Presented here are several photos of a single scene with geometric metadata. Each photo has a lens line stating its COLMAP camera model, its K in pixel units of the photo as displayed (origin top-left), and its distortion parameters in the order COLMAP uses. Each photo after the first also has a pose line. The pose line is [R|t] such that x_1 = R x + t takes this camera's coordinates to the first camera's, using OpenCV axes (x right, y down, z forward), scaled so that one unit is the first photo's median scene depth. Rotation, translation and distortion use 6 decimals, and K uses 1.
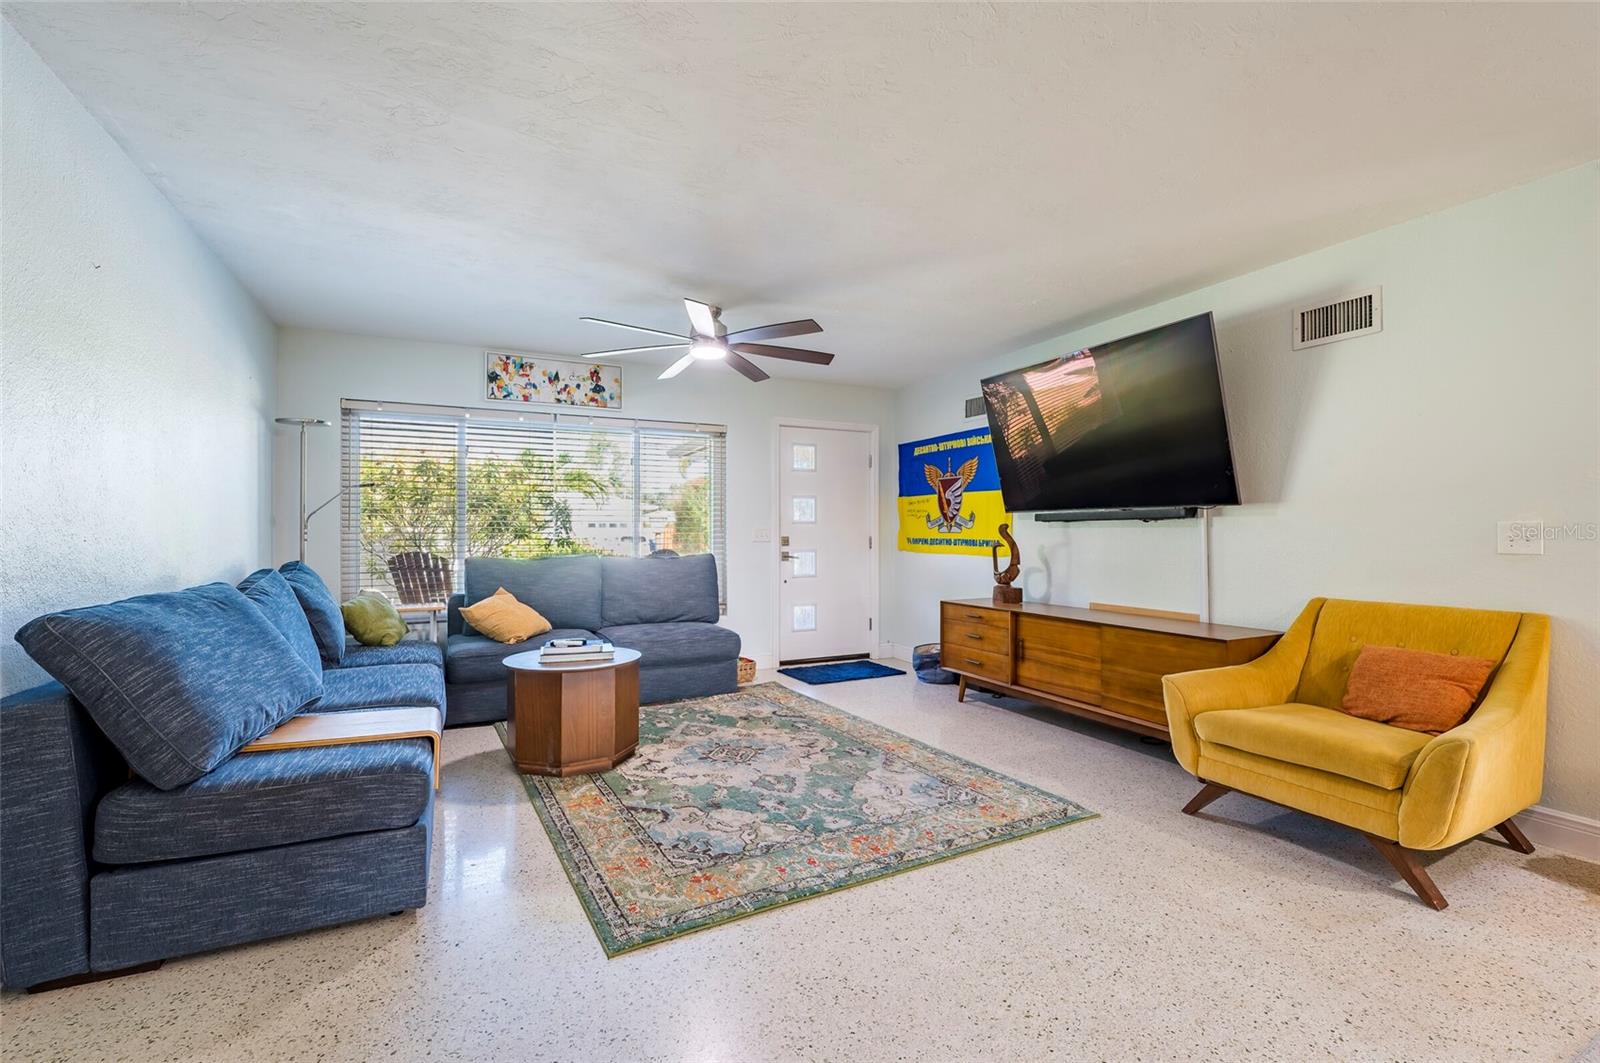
lens RADIAL K [[701.2, 0, 808.0], [0, 701.2, 531.9], [0, 0, 1]] dist [0.001769, -0.000141]
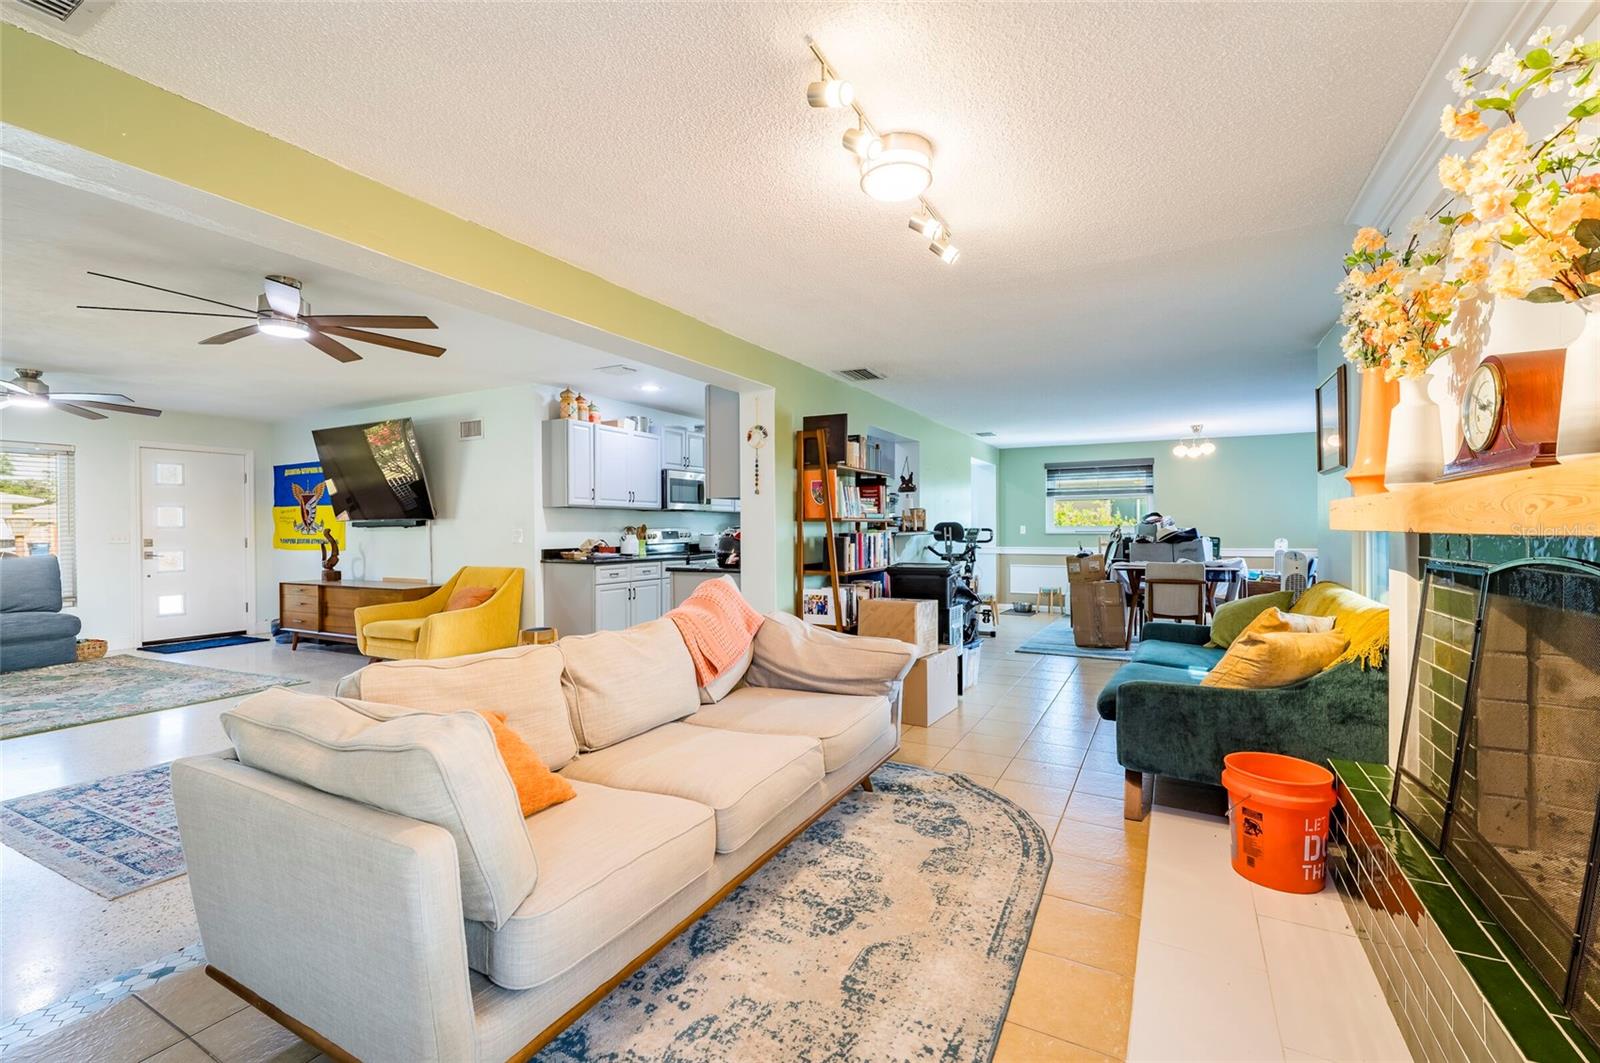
lens RADIAL K [[685.8, 0, 803.0], [0, 685.8, 530.0], [0, 0, 1]] dist [0.008600, -0.003504]
pose [[0.818504, -0.007035, 0.574457, 0.365451], [0.006431, 0.999975, 0.003083, -0.009313], [-0.574464, 0.001171, 0.818529, -1.092841]]
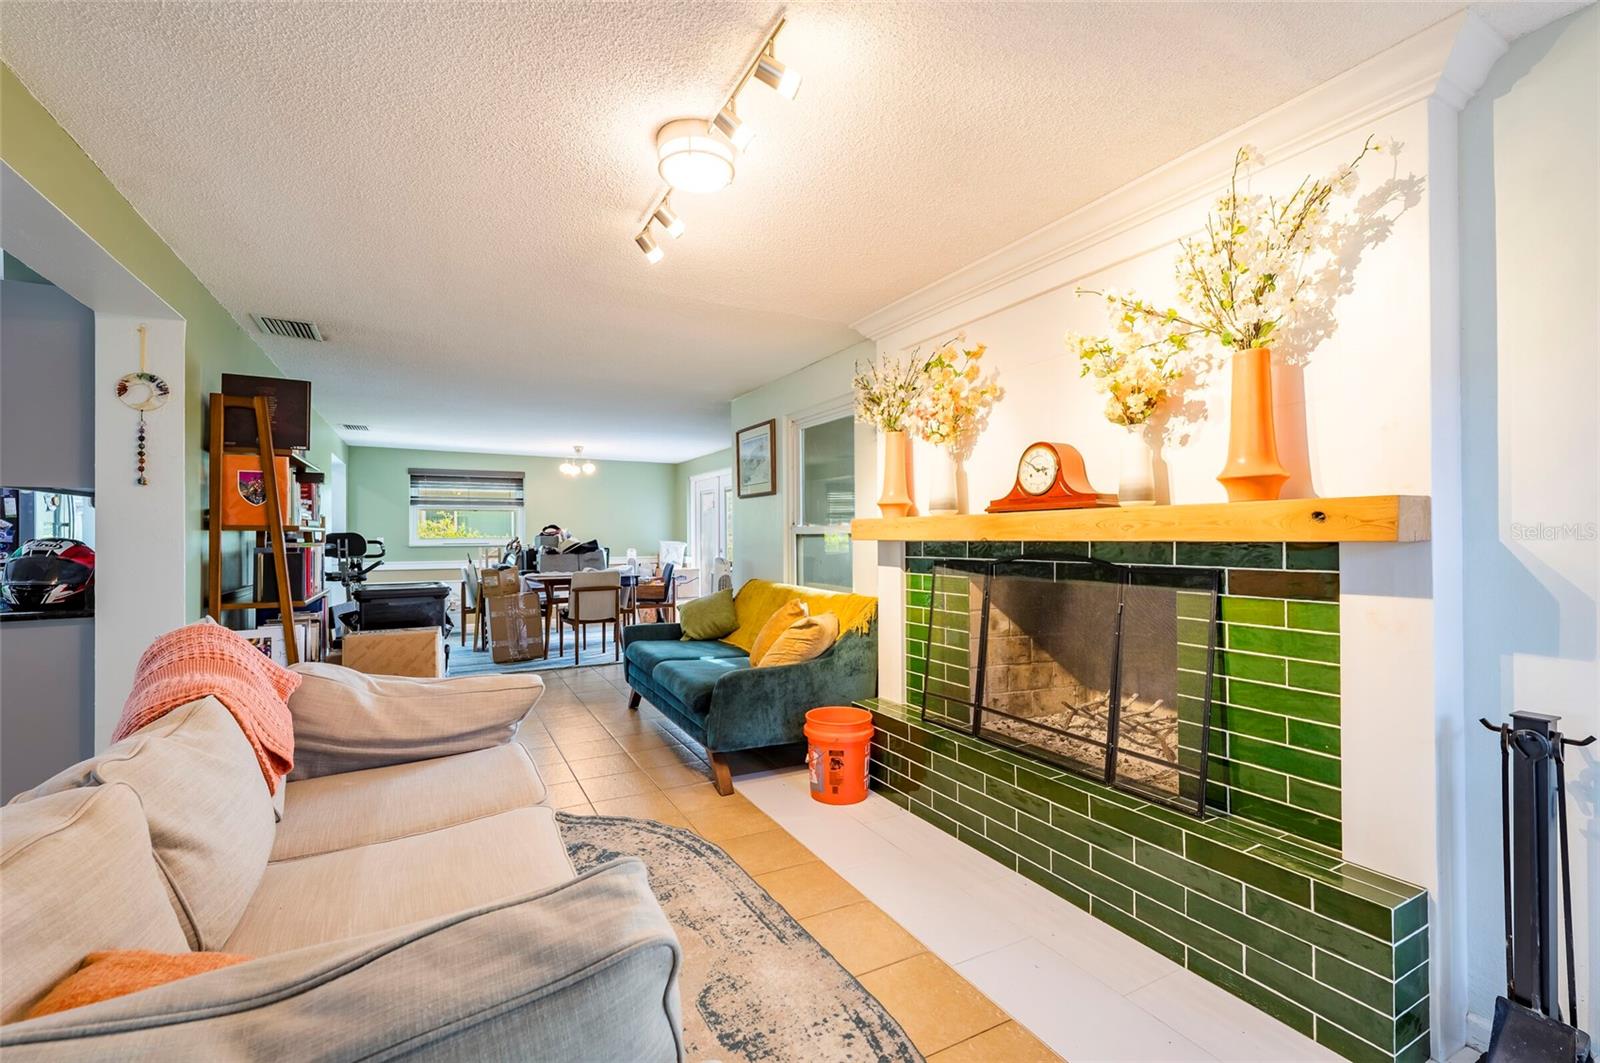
lens RADIAL K [[690.1, 0, 803.7], [0, 690.1, 531.1], [0, 0, 1]] dist [0.009494, -0.003646]
pose [[-0.036039, 0.006763, 0.999328, 0.216458], [0.005756, 0.999962, -0.006560, -0.010464], [-0.999334, 0.005515, -0.036076, -0.733620]]
